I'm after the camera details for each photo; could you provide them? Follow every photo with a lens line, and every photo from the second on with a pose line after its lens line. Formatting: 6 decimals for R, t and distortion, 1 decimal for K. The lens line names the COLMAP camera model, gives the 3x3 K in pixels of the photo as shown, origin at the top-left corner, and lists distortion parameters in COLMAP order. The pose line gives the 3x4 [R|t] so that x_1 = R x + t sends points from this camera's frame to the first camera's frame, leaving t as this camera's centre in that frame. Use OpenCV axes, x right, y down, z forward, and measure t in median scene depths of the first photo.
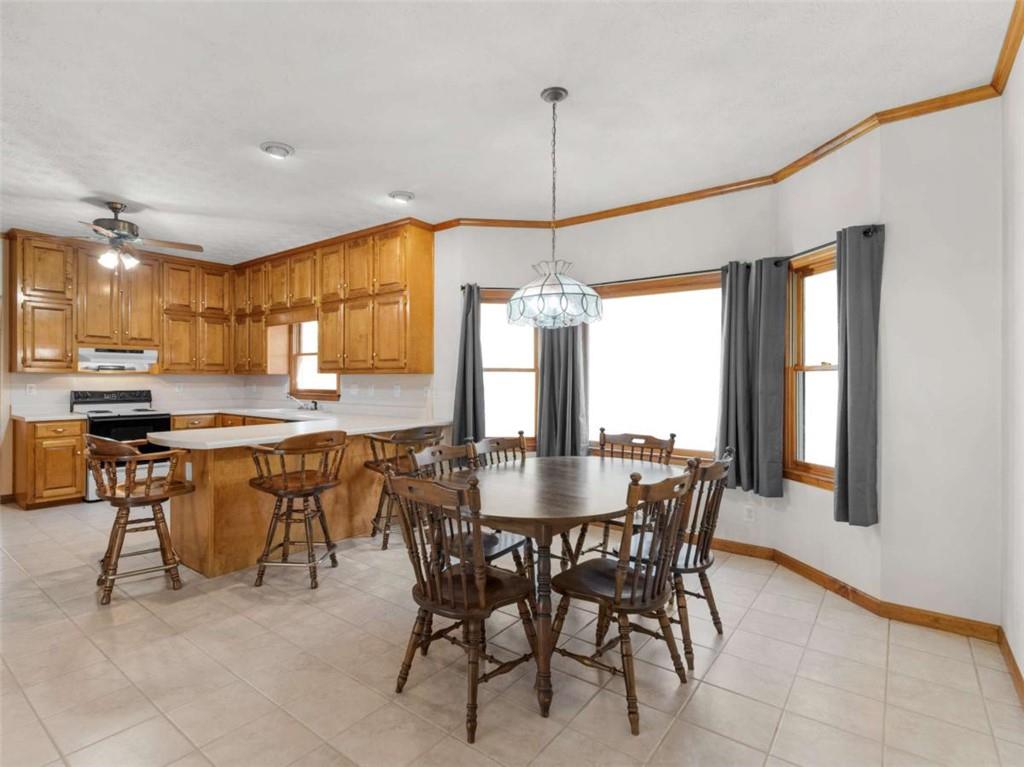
lens RADIAL K [[524.7, 0, 509.4], [0, 524.7, 382.4], [0, 0, 1]] dist [-0.000825, 0.000507]
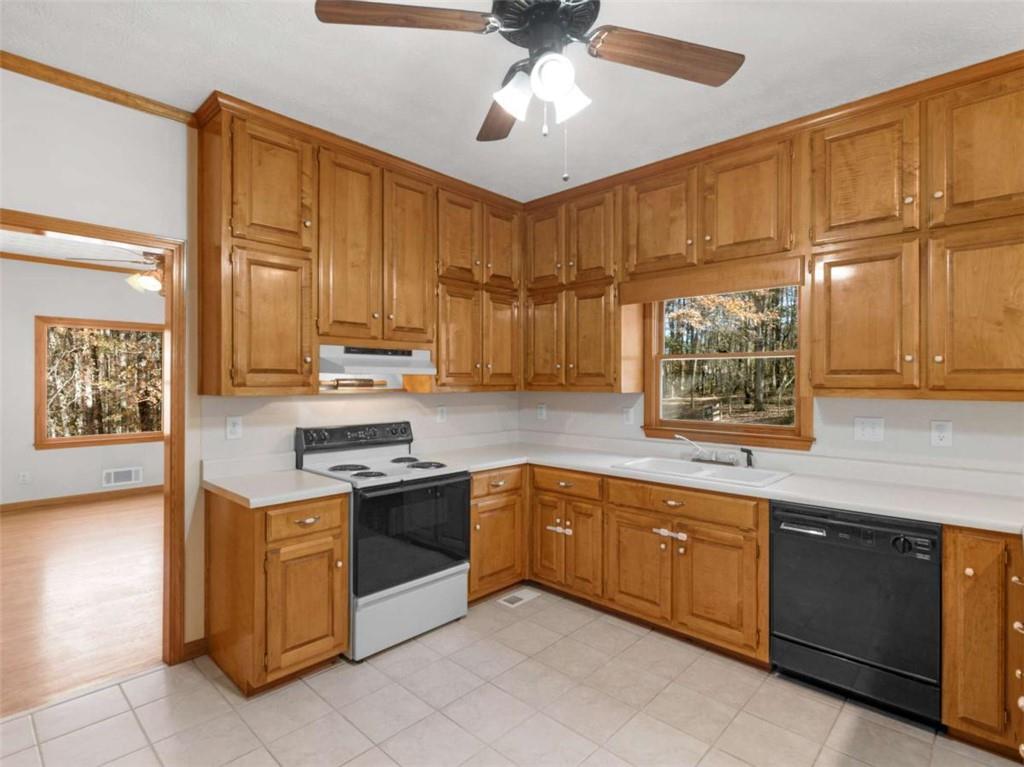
lens RADIAL K [[524.7, 0, 513.8], [0, 524.7, 384.9], [0, 0, 1]] dist [-0.000825, 0.000507]
pose [[0.995649, 0.000361, -0.093178, -0.552477], [-0.000180, 0.999998, 0.001949, -0.026936], [0.093179, -0.001924, 0.995648, 0.482237]]
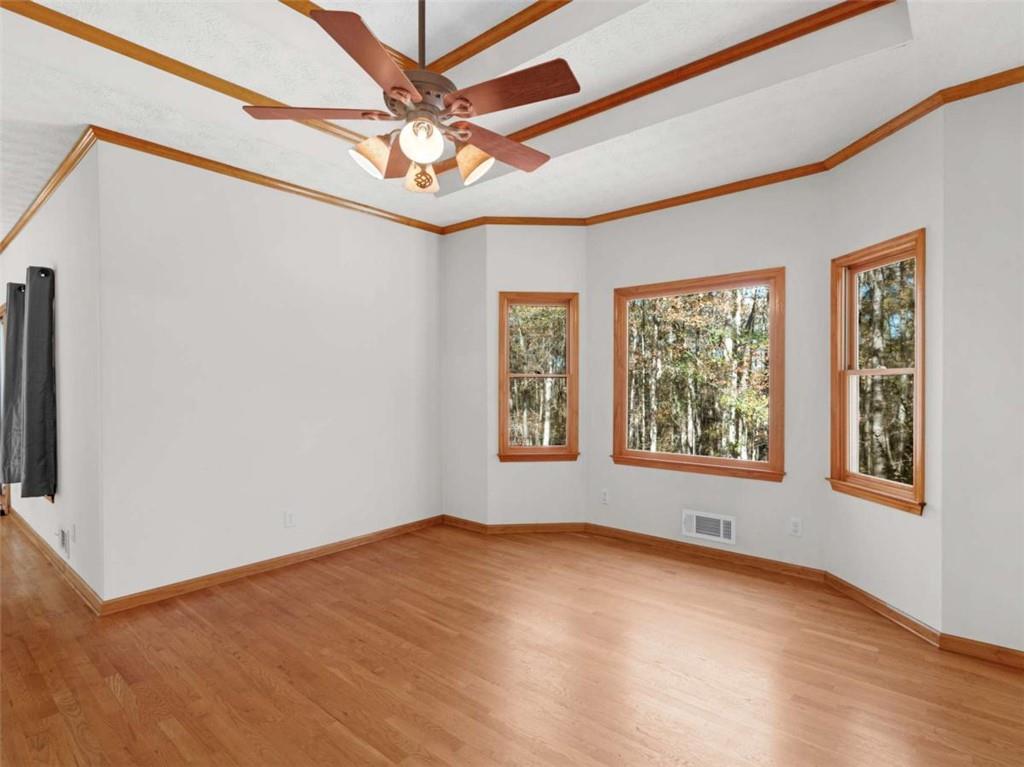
lens RADIAL K [[524.7, 0, 507.5], [0, 524.7, 383.0], [0, 0, 1]] dist [-0.000825, 0.000507]
pose [[-0.053748, -0.000907, -0.998554, -0.631857], [0.002141, 0.999997, -0.001024, -0.024115], [0.998552, -0.002193, -0.053746, 0.764205]]
